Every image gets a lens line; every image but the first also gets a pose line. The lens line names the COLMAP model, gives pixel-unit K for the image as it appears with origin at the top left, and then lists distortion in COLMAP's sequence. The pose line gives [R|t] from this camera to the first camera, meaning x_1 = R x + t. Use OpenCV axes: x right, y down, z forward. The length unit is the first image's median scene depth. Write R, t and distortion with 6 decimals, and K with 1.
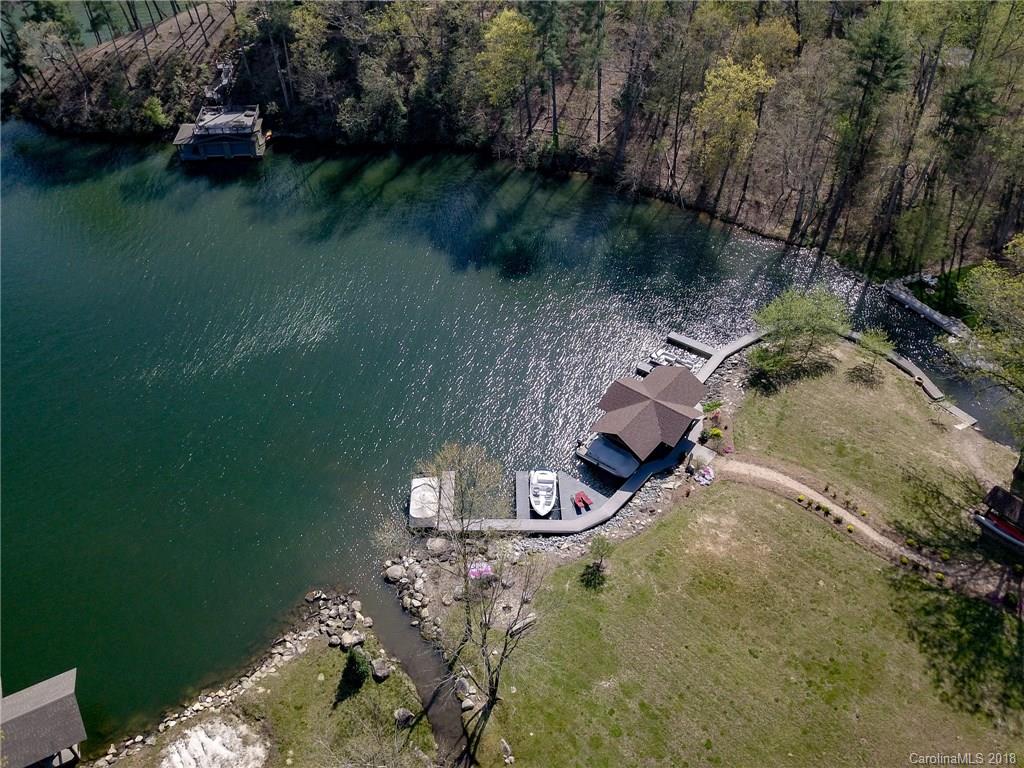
lens RADIAL K [[767.9, 0, 505.0], [0, 767.9, 388.6], [0, 0, 1]] dist [-0.009455, 0.000127]
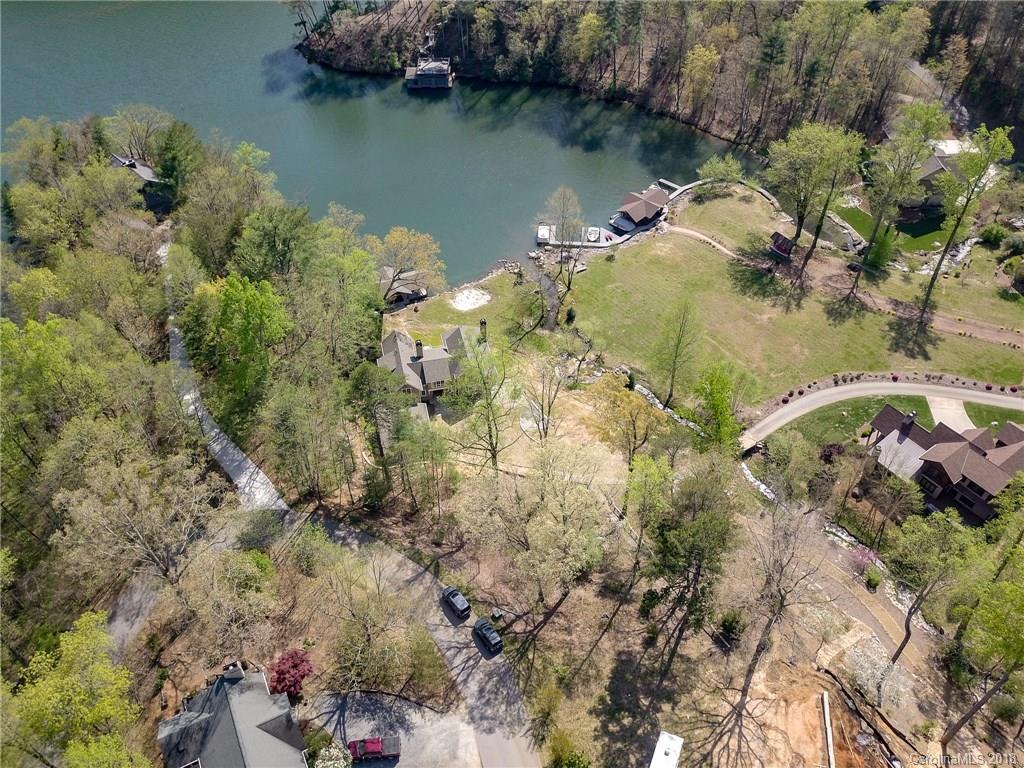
lens RADIAL K [[767.9, 0, 518.8], [0, 767.9, 380.1], [0, 0, 1]] dist [-0.009455, 0.000127]
pose [[0.995840, 0.057109, -0.071000, 0.009058], [-0.052603, 0.996576, 0.063796, 0.275222], [0.074400, -0.059795, 0.995434, -0.871820]]
